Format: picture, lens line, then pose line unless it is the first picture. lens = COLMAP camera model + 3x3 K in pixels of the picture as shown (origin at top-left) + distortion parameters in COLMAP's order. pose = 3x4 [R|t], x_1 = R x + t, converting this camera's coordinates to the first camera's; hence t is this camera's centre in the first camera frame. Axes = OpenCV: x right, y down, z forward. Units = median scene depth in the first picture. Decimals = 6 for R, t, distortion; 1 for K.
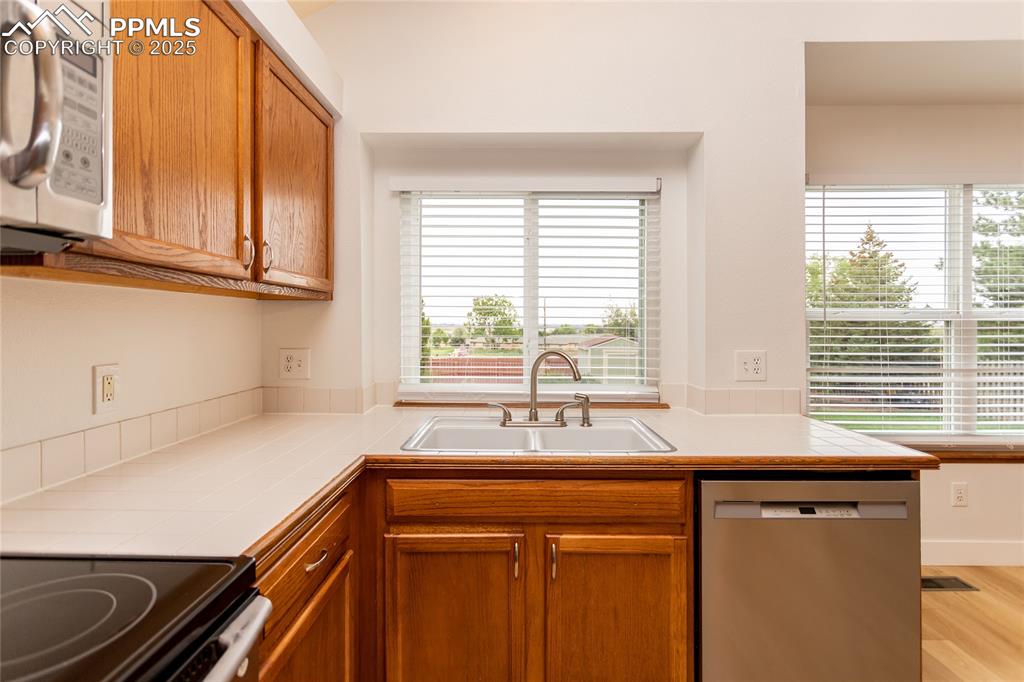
lens RADIAL K [[487.3, 0, 510.4], [0, 487.3, 324.7], [0, 0, 1]] dist [0.000151, 0.000062]
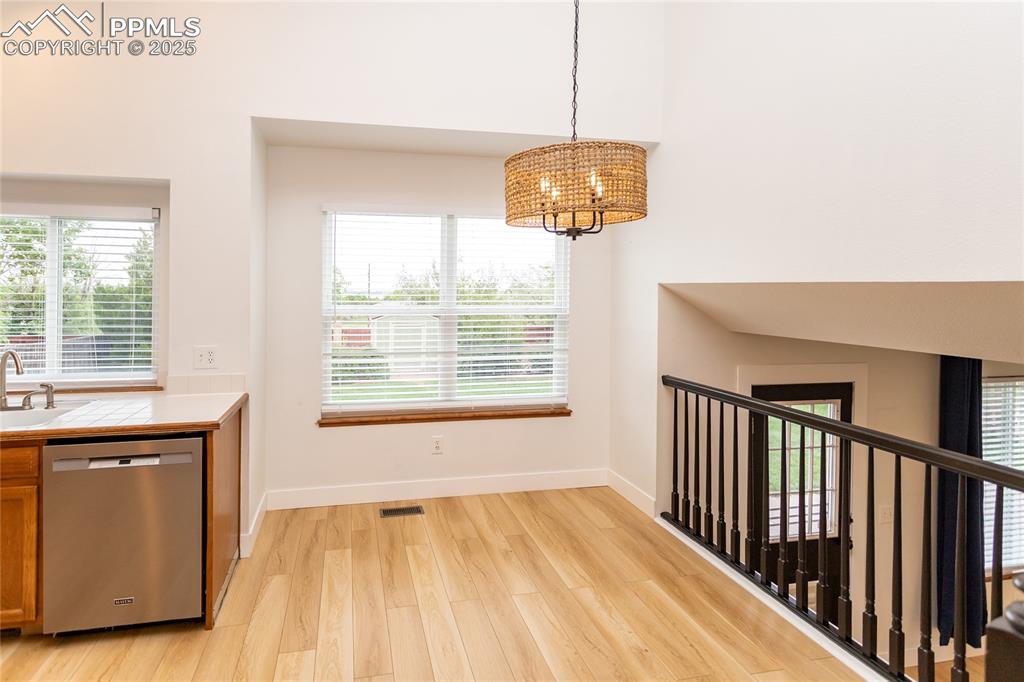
lens RADIAL K [[512.4, 0, 450.1], [0, 512.4, 289.0], [0, 0, 1]] dist [0.001223, 0.000556]
pose [[0.976830, 0.006573, 0.213916, 0.887275], [-0.005758, 0.999974, -0.004435, -0.104058], [-0.213940, 0.003101, 0.976842, -0.533530]]
